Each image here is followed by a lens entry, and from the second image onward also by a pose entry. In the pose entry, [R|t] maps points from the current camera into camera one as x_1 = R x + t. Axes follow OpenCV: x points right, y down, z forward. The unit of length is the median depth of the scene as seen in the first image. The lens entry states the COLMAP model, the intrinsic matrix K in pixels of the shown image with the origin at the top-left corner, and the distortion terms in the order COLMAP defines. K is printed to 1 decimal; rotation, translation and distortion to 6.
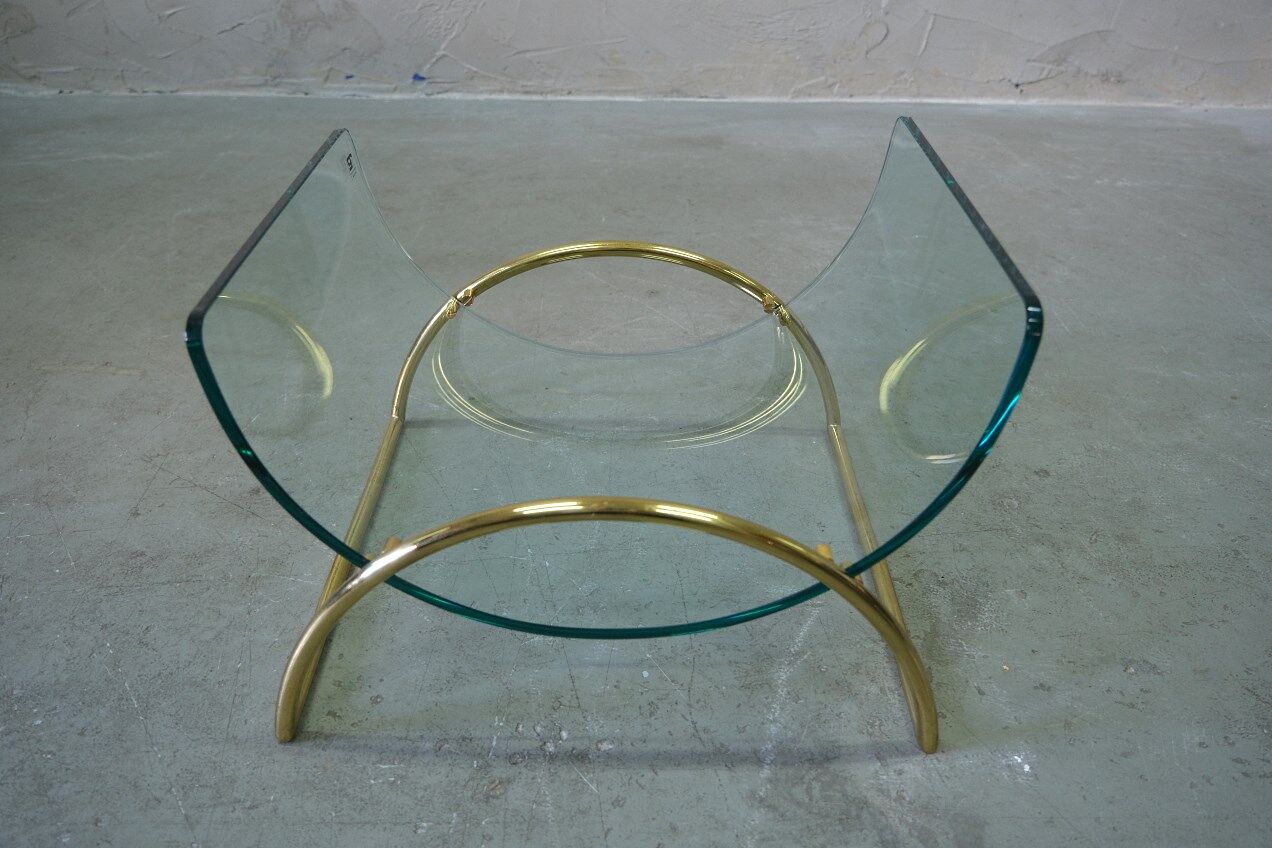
lens RADIAL K [[1091.5, 0, 632.4], [0, 1091.5, 424.9], [0, 0, 1]] dist [-0.032015, 0.031483]
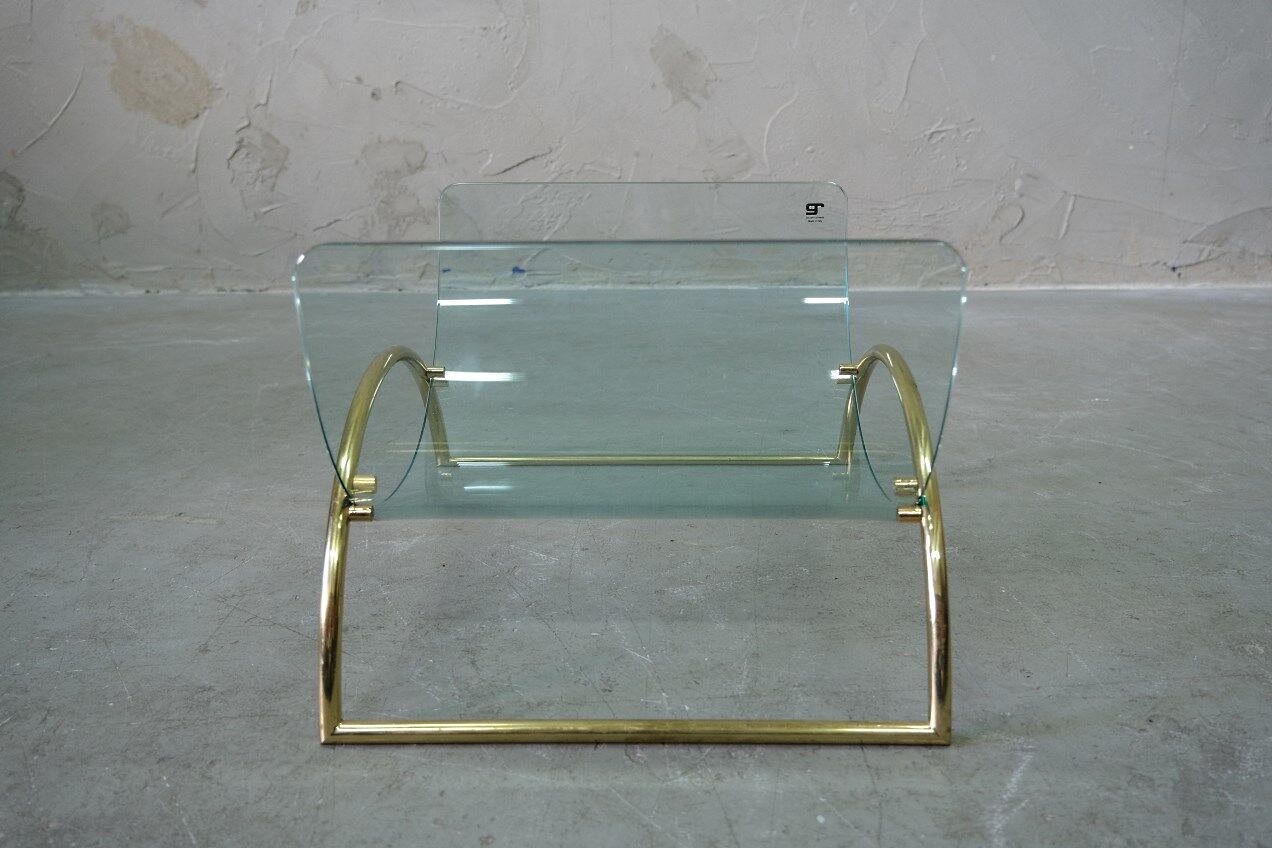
lens RADIAL K [[1210.6, 0, 633.8], [0, 1210.6, 422.2], [0, 0, 1]] dist [0.008464, 0.000000]
pose [[0.997300, -0.011120, -0.072585, -0.033572], [-0.007313, 0.968514, -0.248852, 0.100531], [0.073067, 0.248711, 0.965818, 0.038168]]
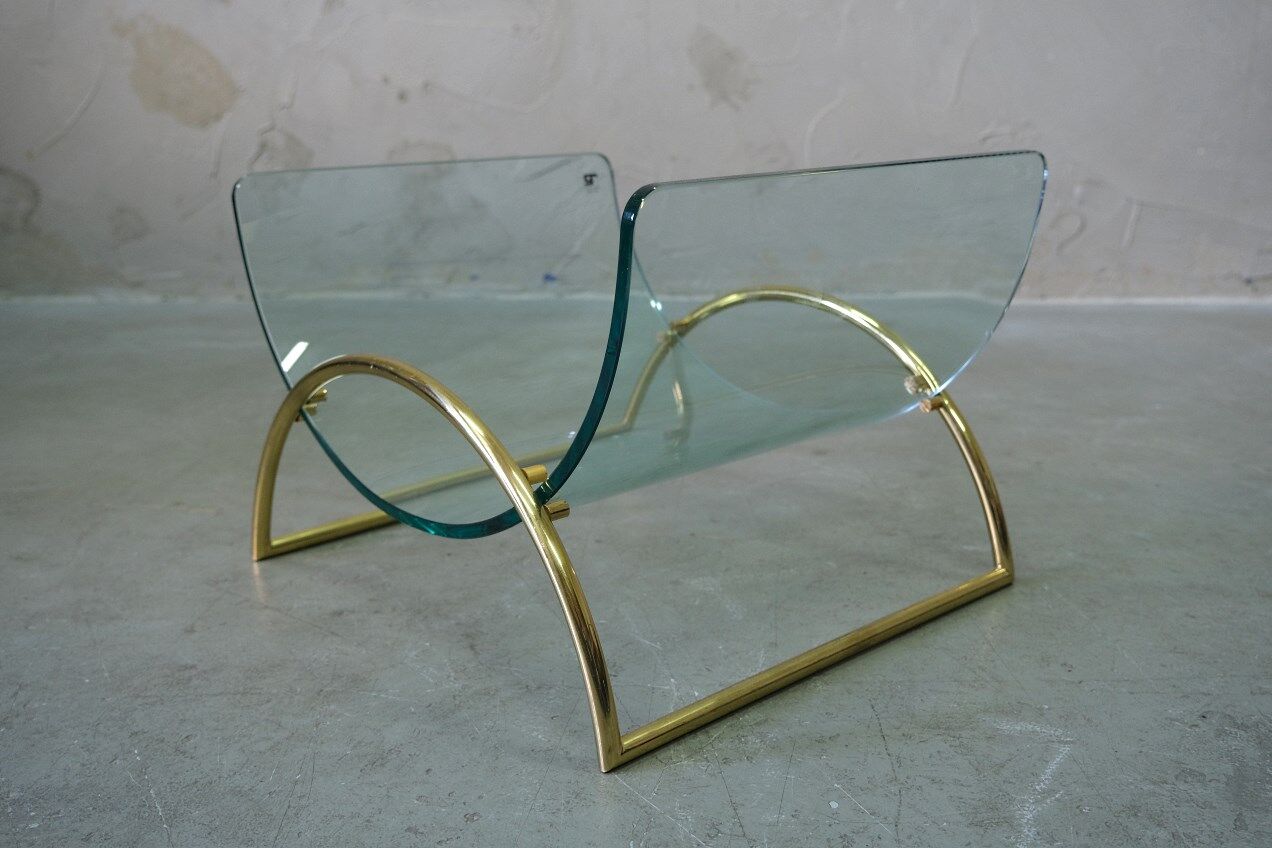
lens RADIAL K [[1267.5, 0, 636.2], [0, 1267.5, 425.0], [0, 0, 1]] dist [0.031846, 0.000000]
pose [[0.994097, -0.002900, -0.108455, -0.015830], [-0.028187, 0.958412, -0.283993, 0.137021], [0.104768, 0.285374, 0.952673, 0.058525]]
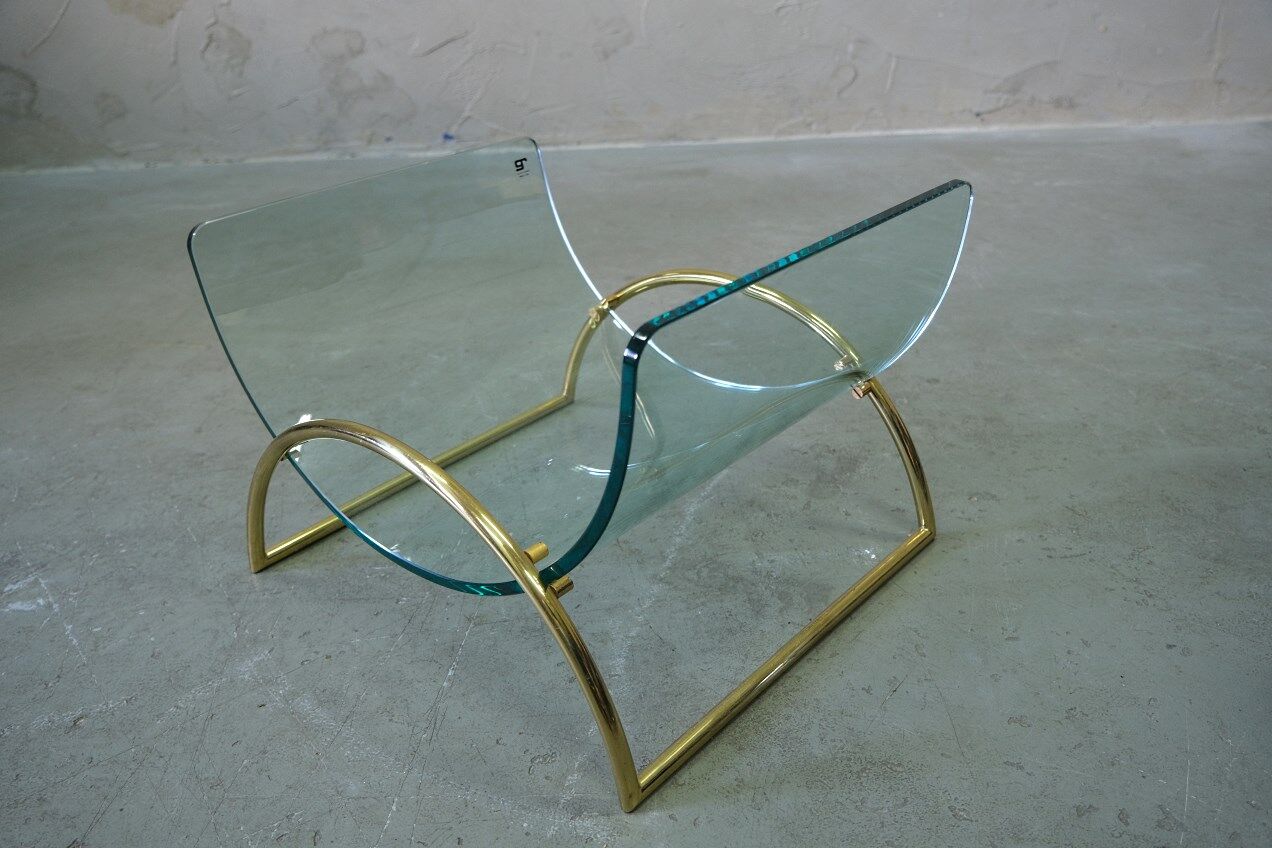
lens RADIAL K [[1091.5, 0, 641.0], [0, 1091.5, 427.4], [0, 0, 1]] dist [-0.032015, 0.031483]
pose [[0.997447, -0.041128, -0.058376, 0.093603], [0.035869, 0.995435, -0.088446, 0.146127], [0.061747, 0.086126, 0.994369, -0.164863]]
